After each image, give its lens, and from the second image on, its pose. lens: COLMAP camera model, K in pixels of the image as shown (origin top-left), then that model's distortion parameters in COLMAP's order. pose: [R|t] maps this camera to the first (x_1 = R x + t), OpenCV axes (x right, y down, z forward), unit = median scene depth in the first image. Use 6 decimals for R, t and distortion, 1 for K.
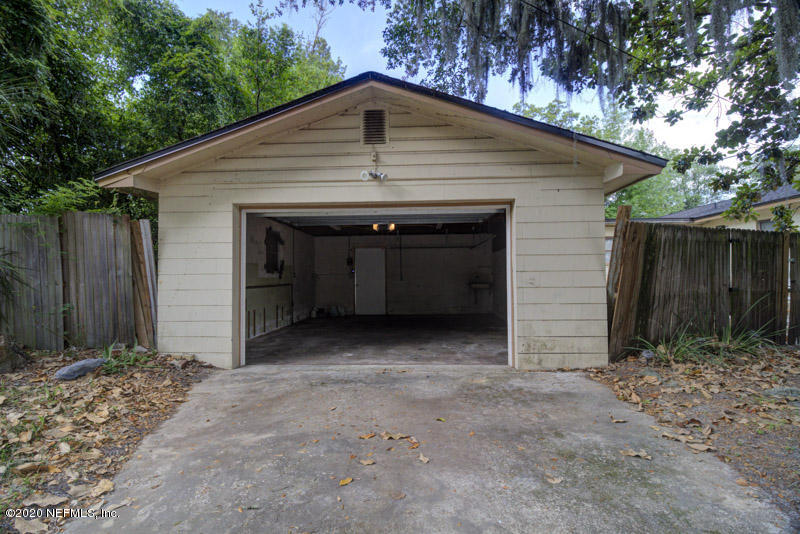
lens RADIAL K [[369.6, 0, 403.8], [0, 369.6, 270.3], [0, 0, 1]] dist [-0.013194, -0.001053]
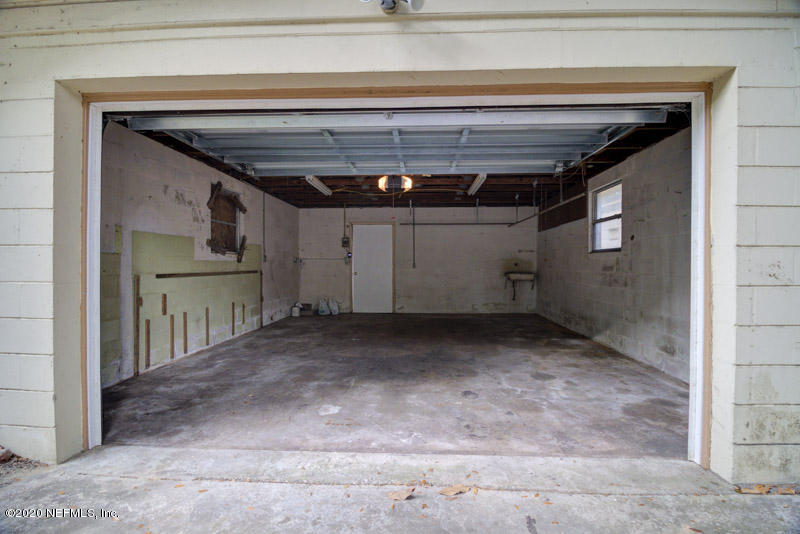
lens RADIAL K [[369.6, 0, 403.8], [0, 369.6, 270.3], [0, 0, 1]] dist [-0.013194, -0.001053]
pose [[0.999932, 0.011226, -0.003102, -0.034705], [-0.011126, 0.999470, 0.030598, 0.013091], [0.003444, -0.030562, 0.999527, 0.348334]]
